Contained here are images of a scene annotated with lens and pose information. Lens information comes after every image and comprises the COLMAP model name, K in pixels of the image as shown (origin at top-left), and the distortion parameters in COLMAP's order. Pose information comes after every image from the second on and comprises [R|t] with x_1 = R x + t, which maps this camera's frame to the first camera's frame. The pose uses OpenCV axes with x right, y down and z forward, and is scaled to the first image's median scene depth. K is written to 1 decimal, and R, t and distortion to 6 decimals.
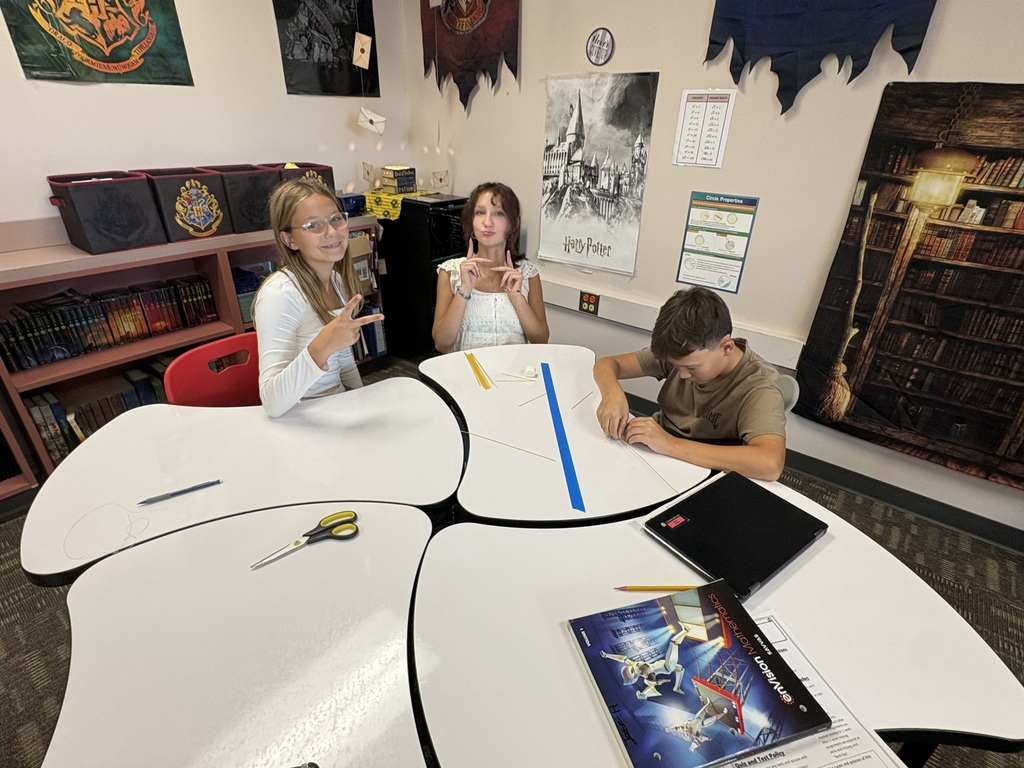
lens RADIAL K [[509.8, 0, 512.0], [0, 509.8, 384.0], [0, 0, 1]] dist [0.000977, -0.000254]
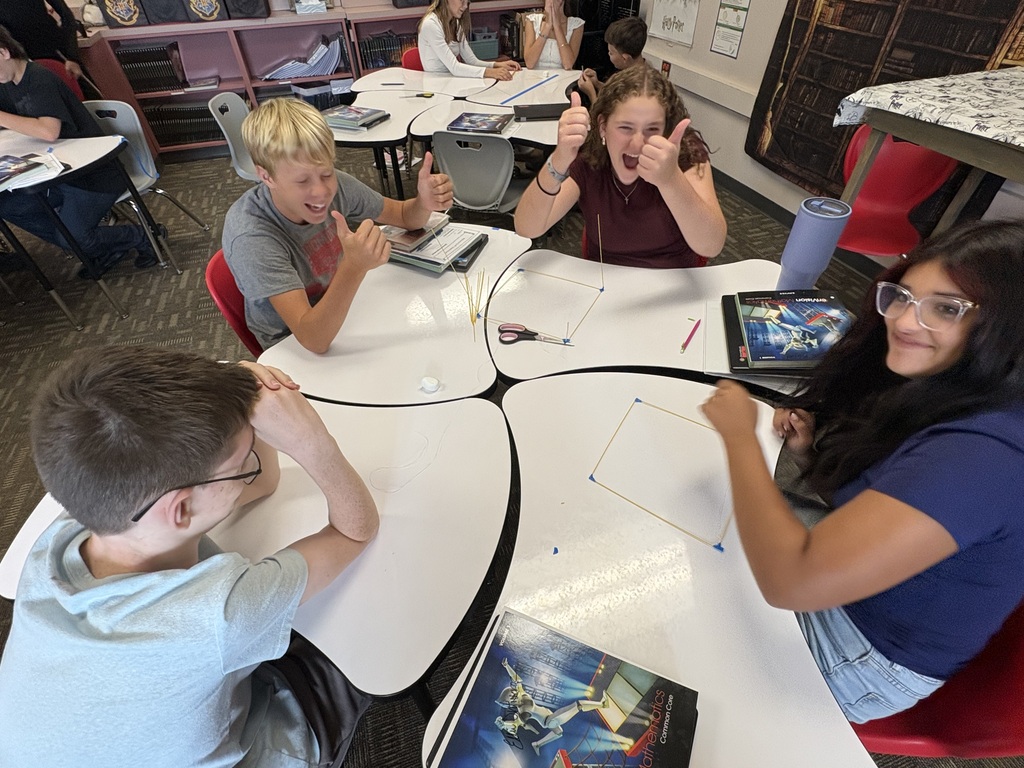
lens RADIAL K [[509.8, 0, 512.0], [0, 509.8, 384.0], [0, 0, 1]] dist [0.000977, -0.000254]
pose [[0.840148, 0.335717, -0.425964, 2.466202], [-0.204087, 0.923360, 0.325201, 0.976255], [0.502494, -0.186284, 0.844274, -2.065767]]
